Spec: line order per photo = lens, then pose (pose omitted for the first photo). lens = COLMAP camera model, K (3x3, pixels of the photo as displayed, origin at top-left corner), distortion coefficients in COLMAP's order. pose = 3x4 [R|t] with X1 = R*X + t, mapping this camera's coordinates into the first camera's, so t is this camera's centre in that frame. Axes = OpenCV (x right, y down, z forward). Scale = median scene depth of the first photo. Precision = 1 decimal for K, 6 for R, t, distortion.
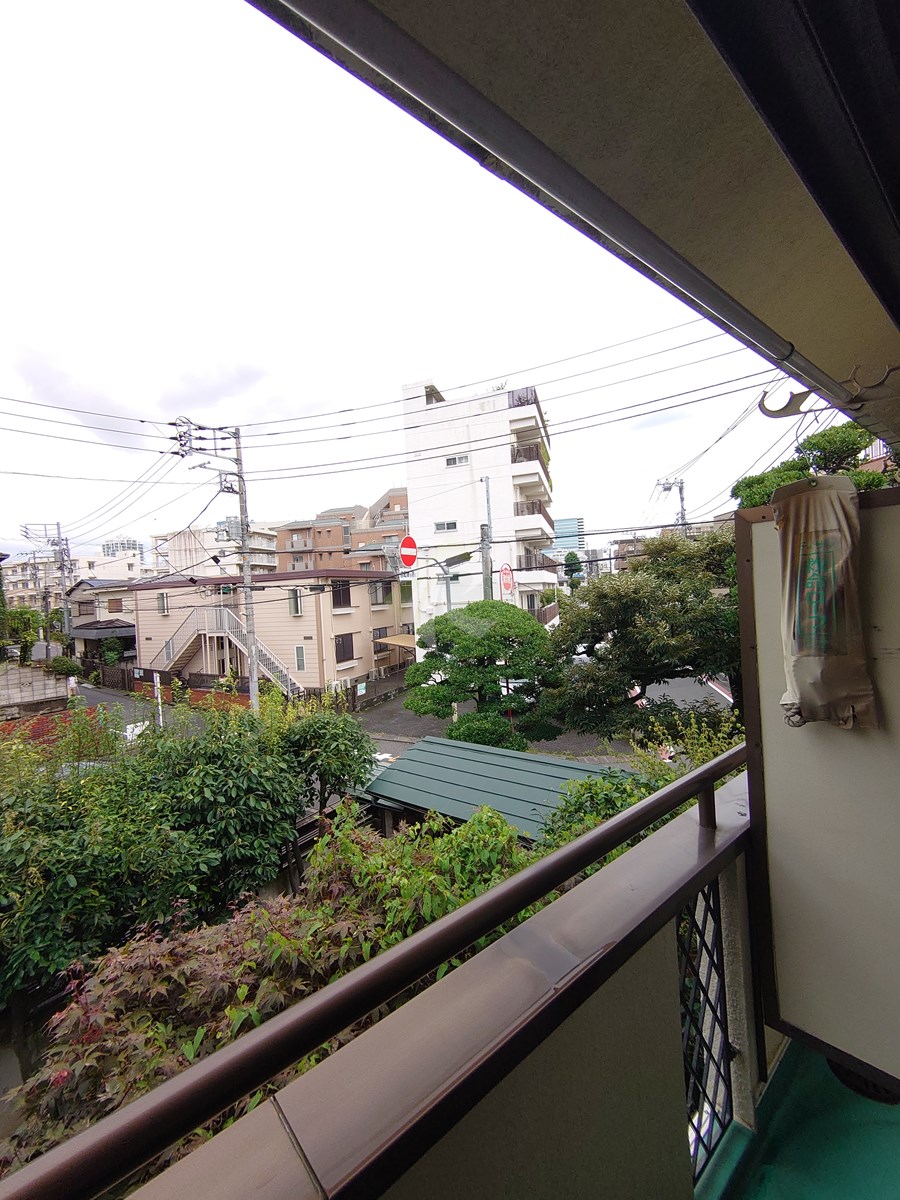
lens RADIAL K [[519.4, 0, 449.1], [0, 519.4, 600.1], [0, 0, 1]] dist [0.001699, 0.000676]
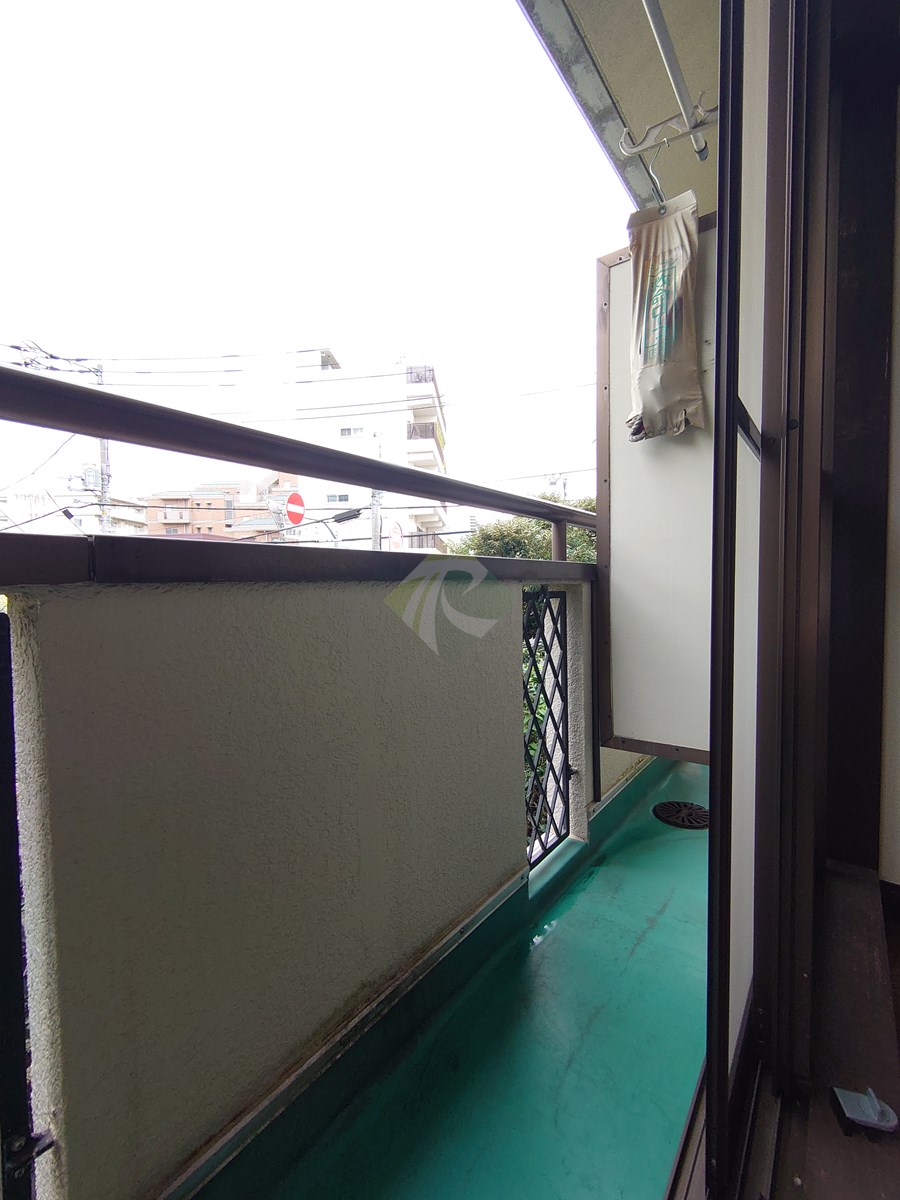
lens RADIAL K [[518.8, 0, 450.9], [0, 518.8, 599.9], [0, 0, 1]] dist [0.002990, -0.000964]
pose [[0.976956, 0.037370, 0.210143, 0.070527], [-0.040399, 0.999132, 0.010140, 0.520021], [-0.209582, -0.018396, 0.977618, 0.026474]]
